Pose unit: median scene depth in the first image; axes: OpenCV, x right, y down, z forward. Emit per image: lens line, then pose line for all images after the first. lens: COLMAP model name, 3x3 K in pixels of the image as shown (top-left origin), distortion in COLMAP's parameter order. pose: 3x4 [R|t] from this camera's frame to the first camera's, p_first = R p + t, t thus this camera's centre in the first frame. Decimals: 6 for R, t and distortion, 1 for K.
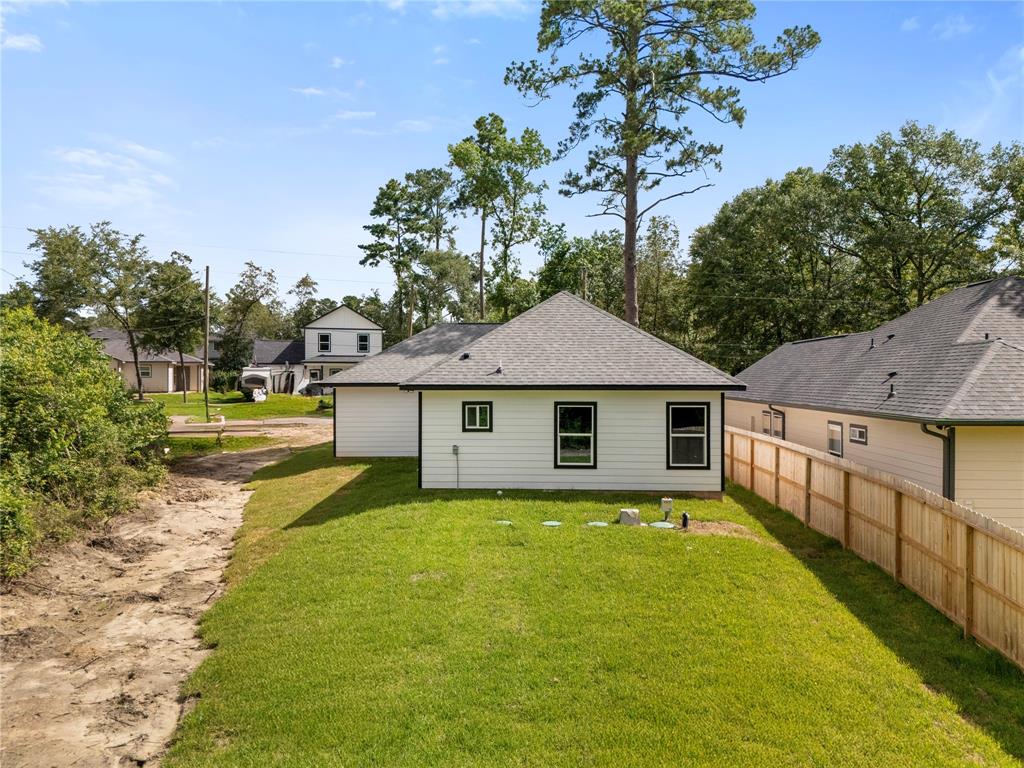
lens RADIAL K [[776.7, 0, 517.3], [0, 776.7, 383.9], [0, 0, 1]] dist [0.071959, -0.083282]
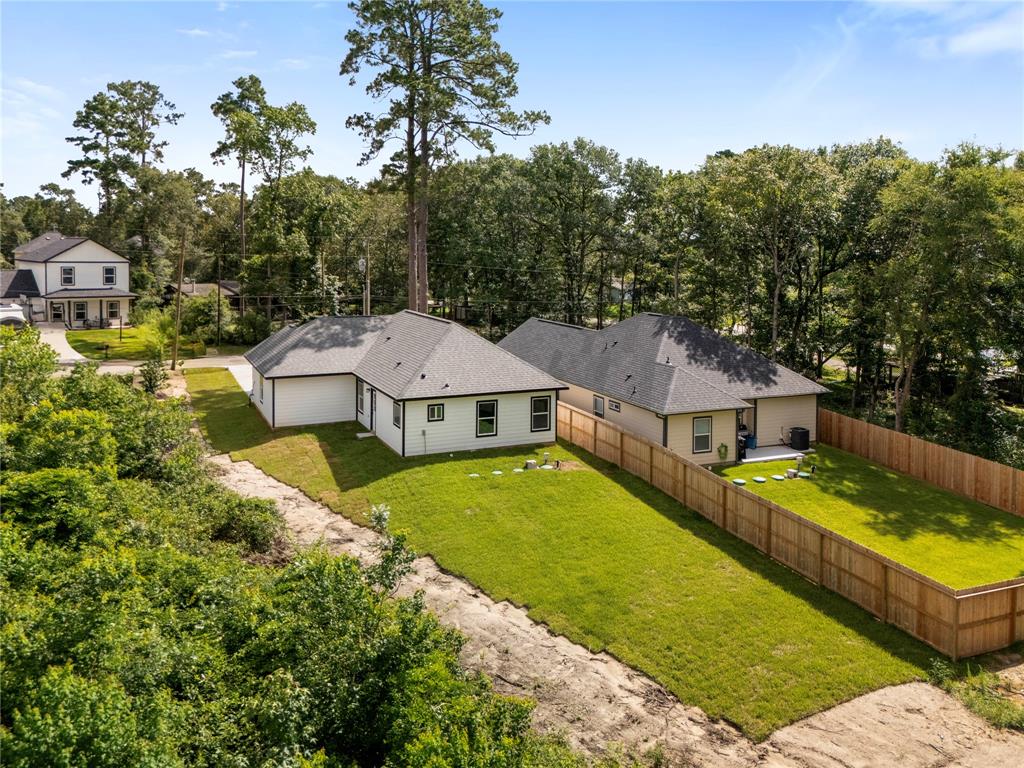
lens RADIAL K [[862.2, 0, 511.3], [0, 862.2, 244.2], [0, 0, 1]] dist [0.037528, -0.001056]
pose [[0.885169, 0.003156, 0.465258, -0.405680], [-0.013519, 0.999729, 0.018939, -0.189721], [-0.465073, -0.023054, 0.884972, -0.404863]]
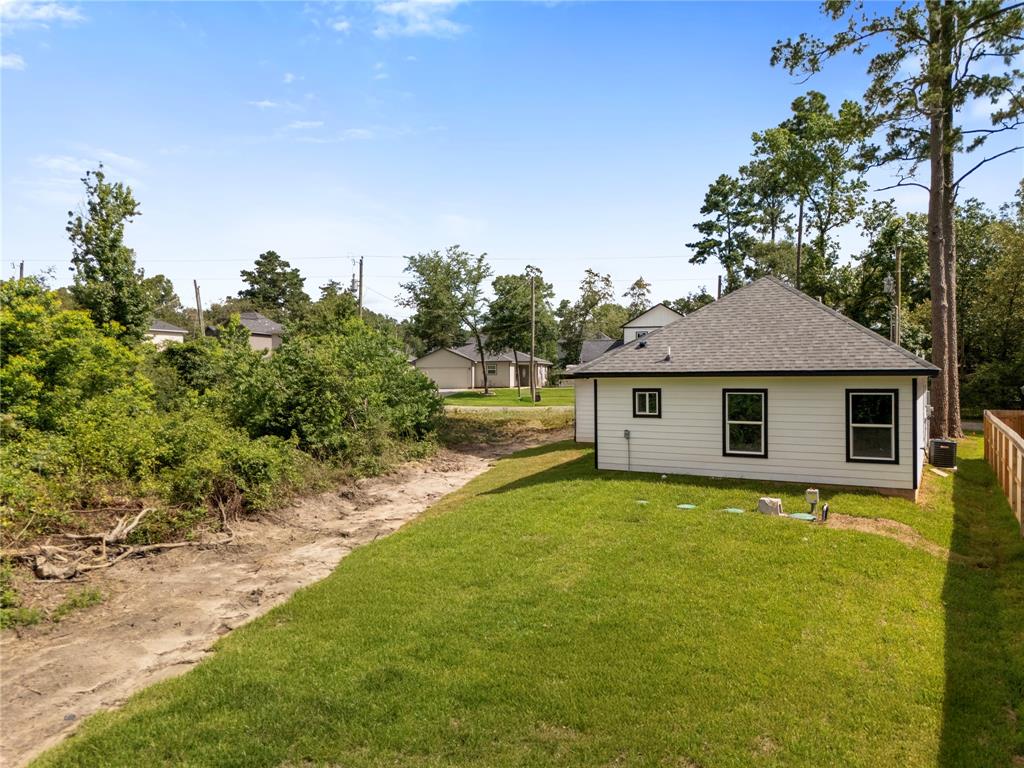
lens RADIAL K [[776.7, 0, 517.3], [0, 776.7, 383.9], [0, 0, 1]] dist [0.071959, -0.083282]
pose [[0.880565, -0.003125, -0.473916, 0.144295], [0.002968, 0.999995, -0.001078, 0.008471], [0.473917, -0.000457, 0.880570, -0.001425]]
